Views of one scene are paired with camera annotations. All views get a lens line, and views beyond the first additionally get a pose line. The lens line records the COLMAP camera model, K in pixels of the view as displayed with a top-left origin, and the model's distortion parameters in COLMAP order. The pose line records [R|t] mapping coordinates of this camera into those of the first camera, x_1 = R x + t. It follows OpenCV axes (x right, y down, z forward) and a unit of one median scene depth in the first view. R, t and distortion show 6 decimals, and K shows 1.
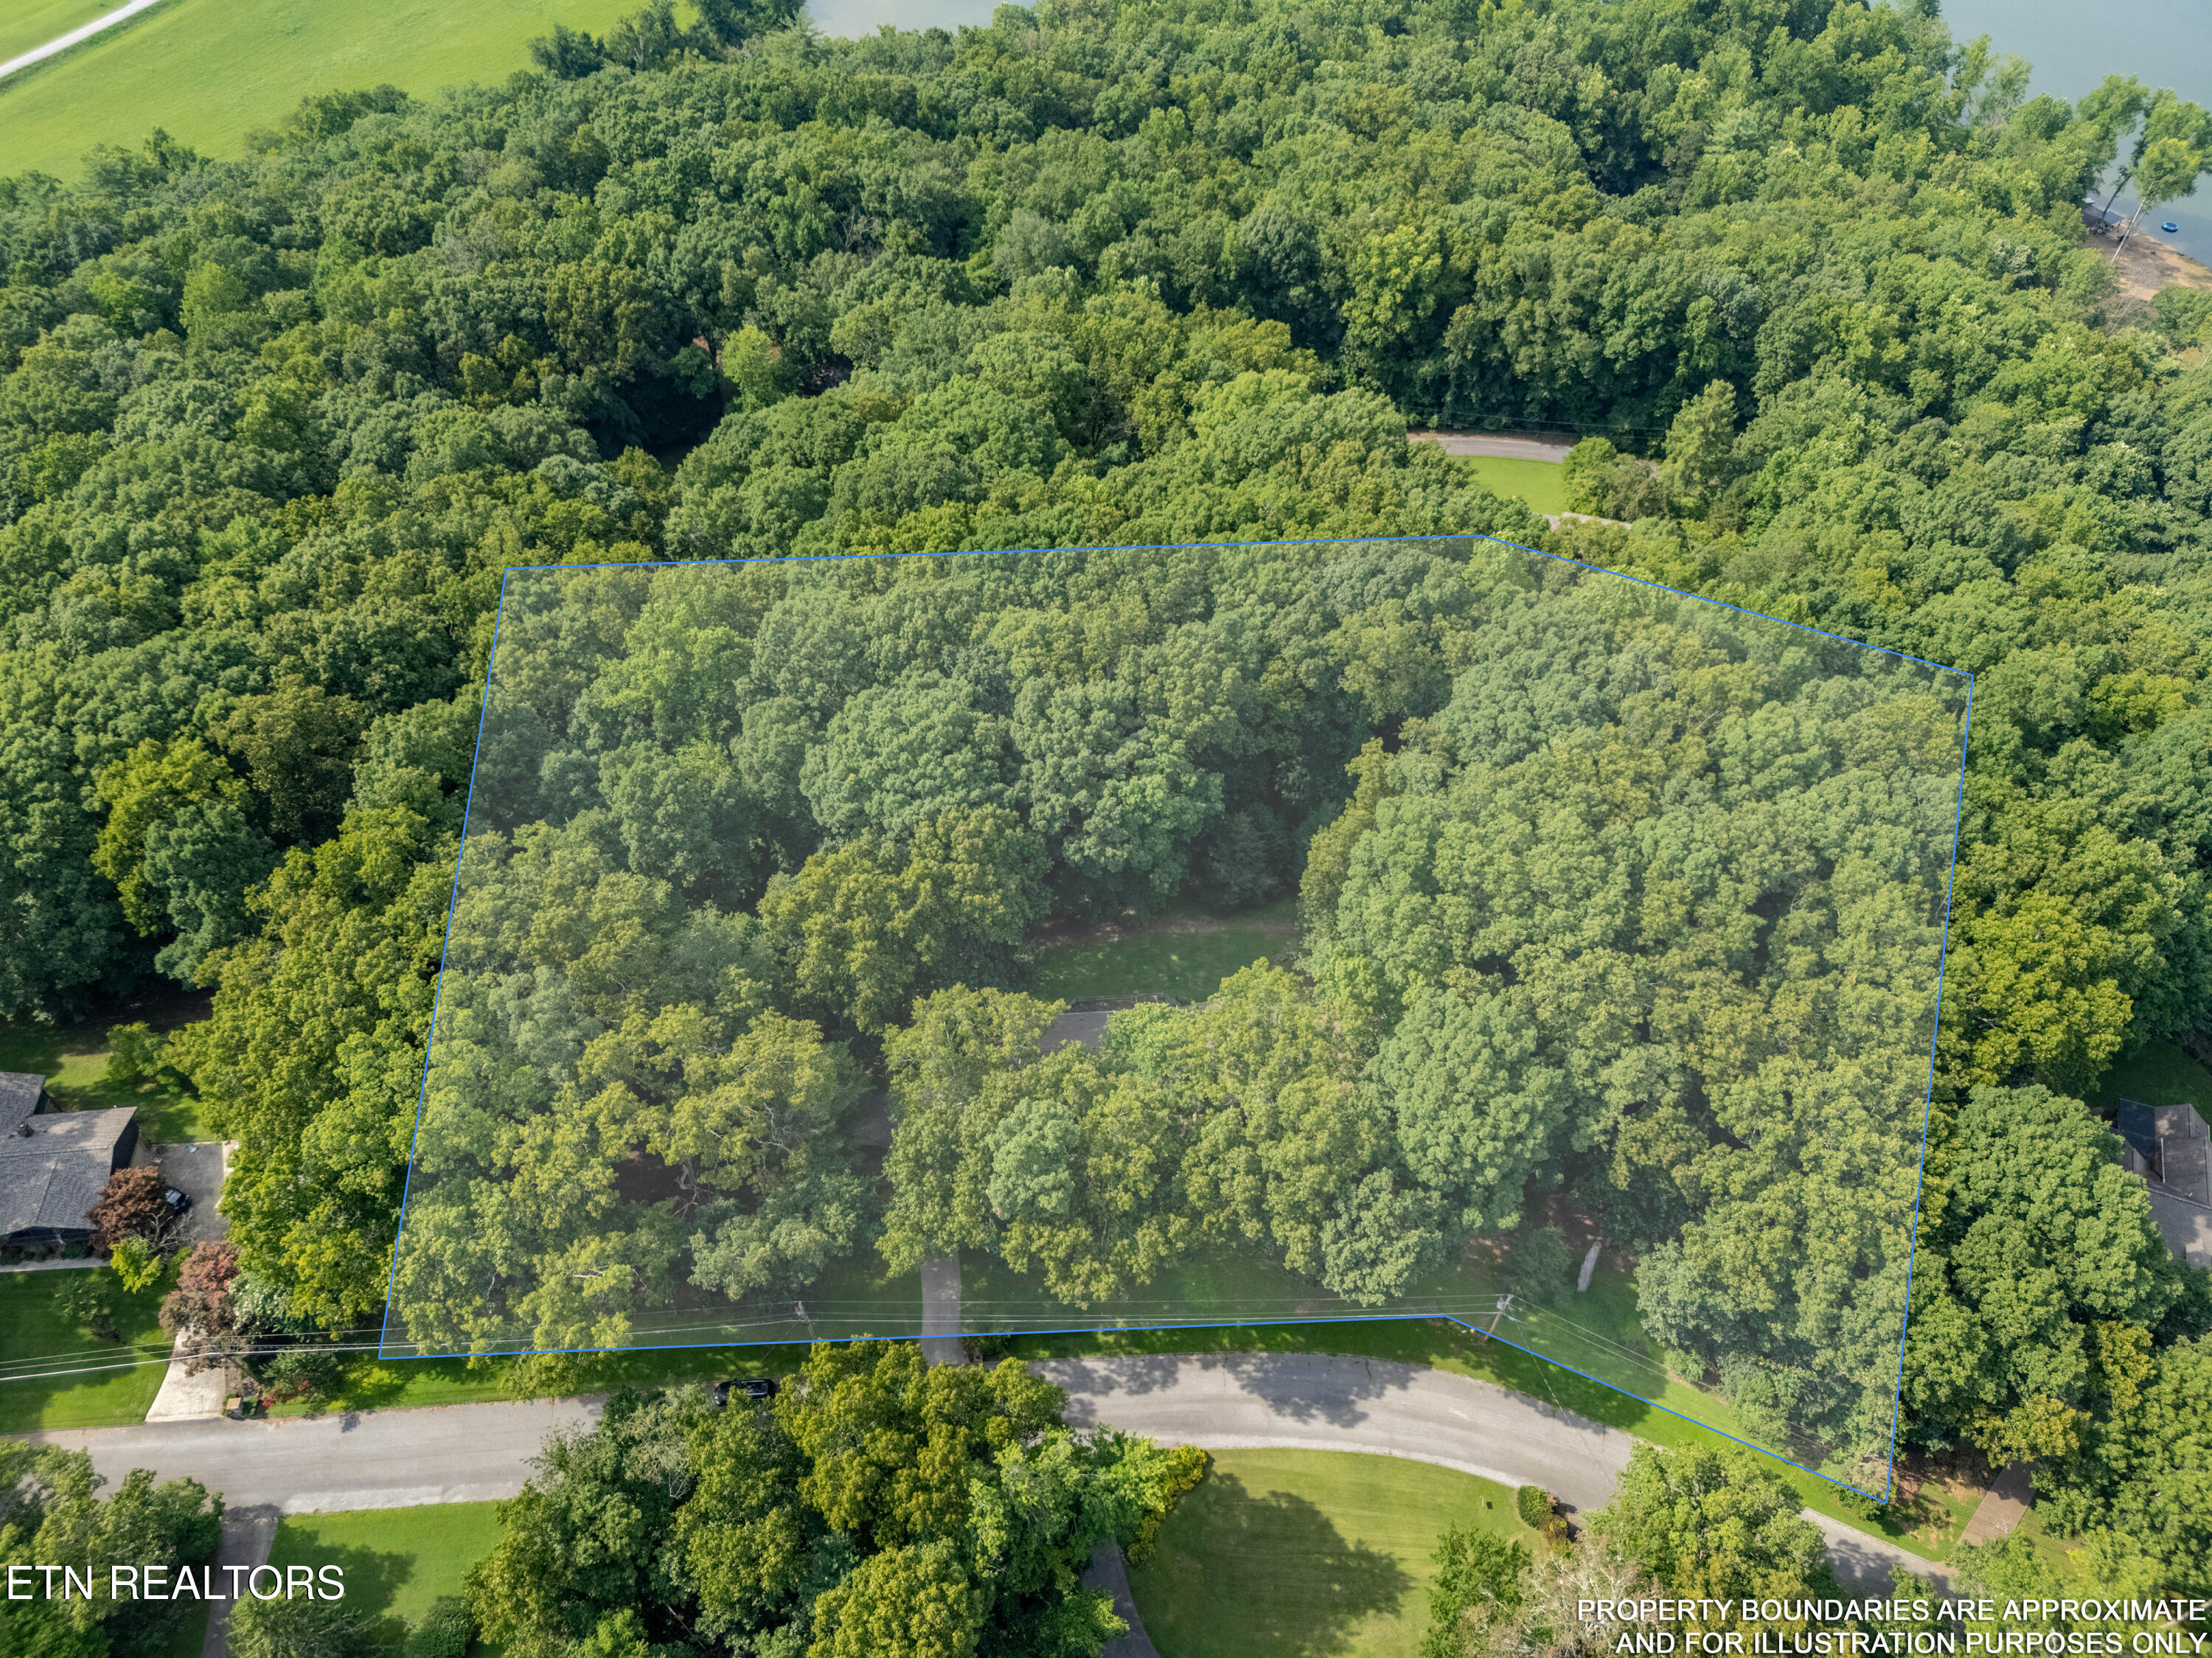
lens RADIAL K [[1650.0, 0, 1132.1], [0, 1650.0, 832.3], [0, 0, 1]] dist [0.081000, -0.077828]
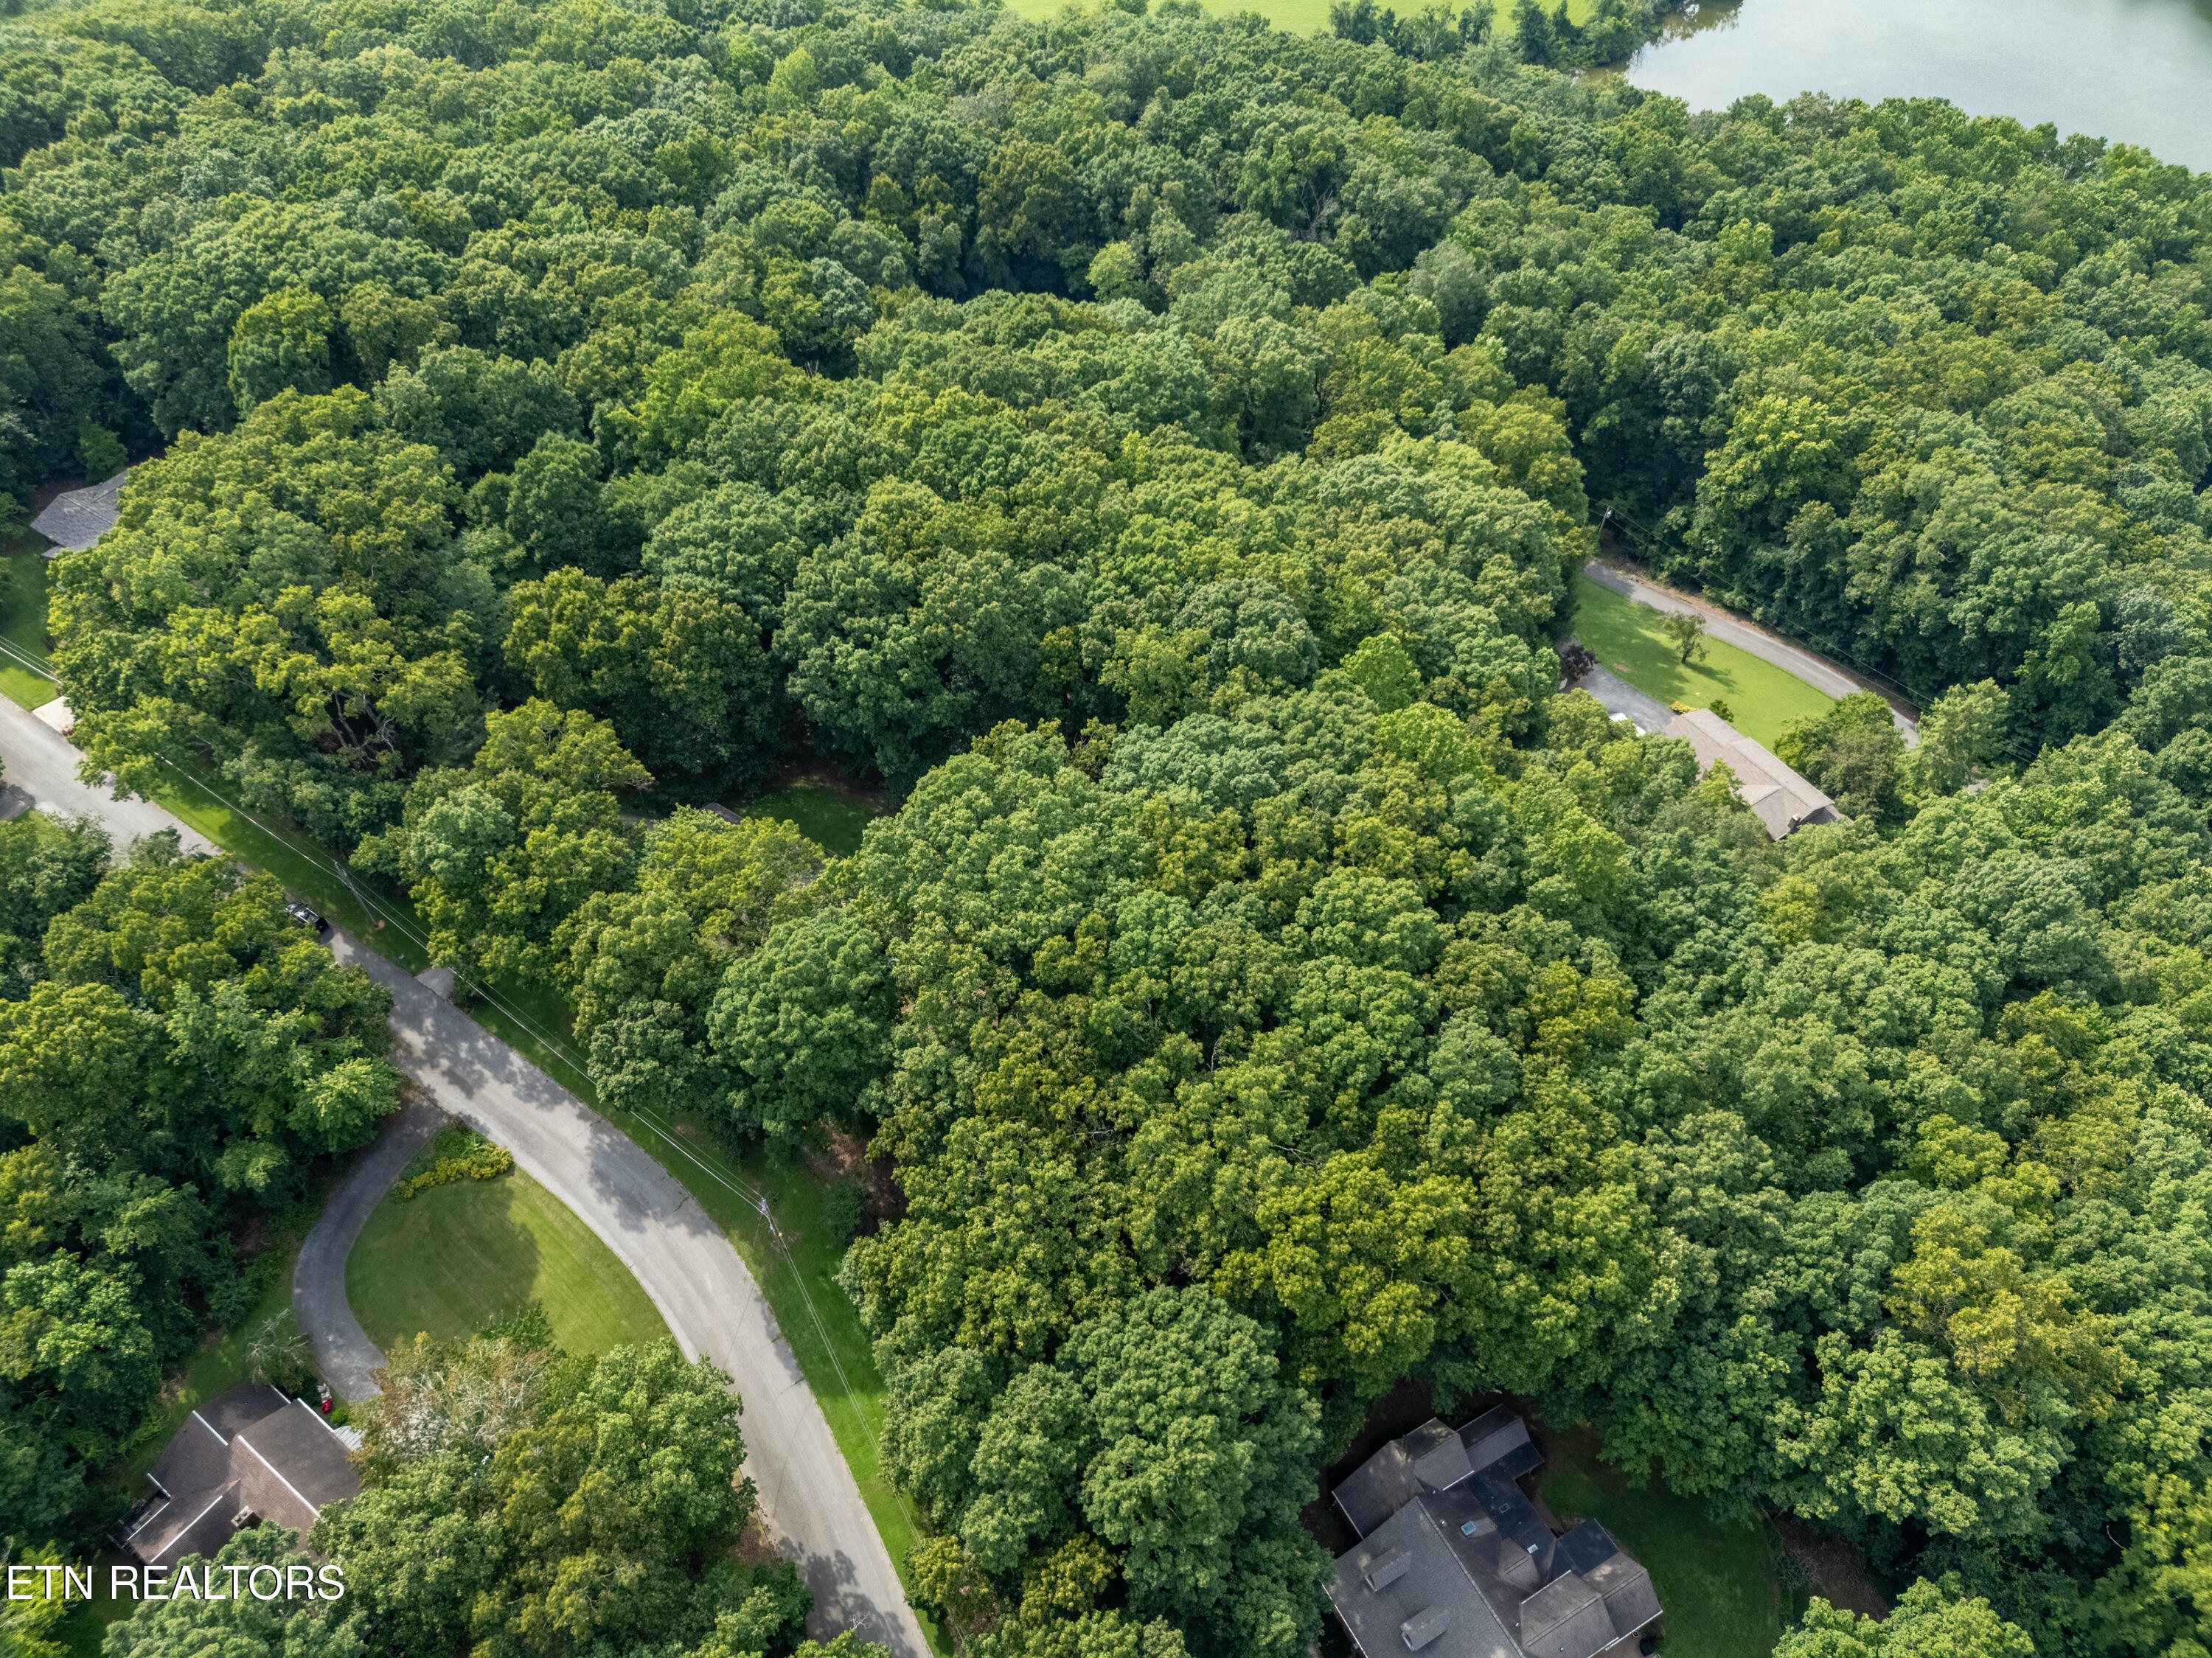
lens RADIAL K [[1650.0, 0, 1132.1], [0, 1650.0, 832.3], [0, 0, 1]] dist [0.081000, -0.077828]
pose [[0.772894, 0.476698, -0.418801, 0.638623], [-0.487142, 0.868696, 0.089772, -0.108837], [0.406605, 0.134632, 0.903630, 0.113685]]
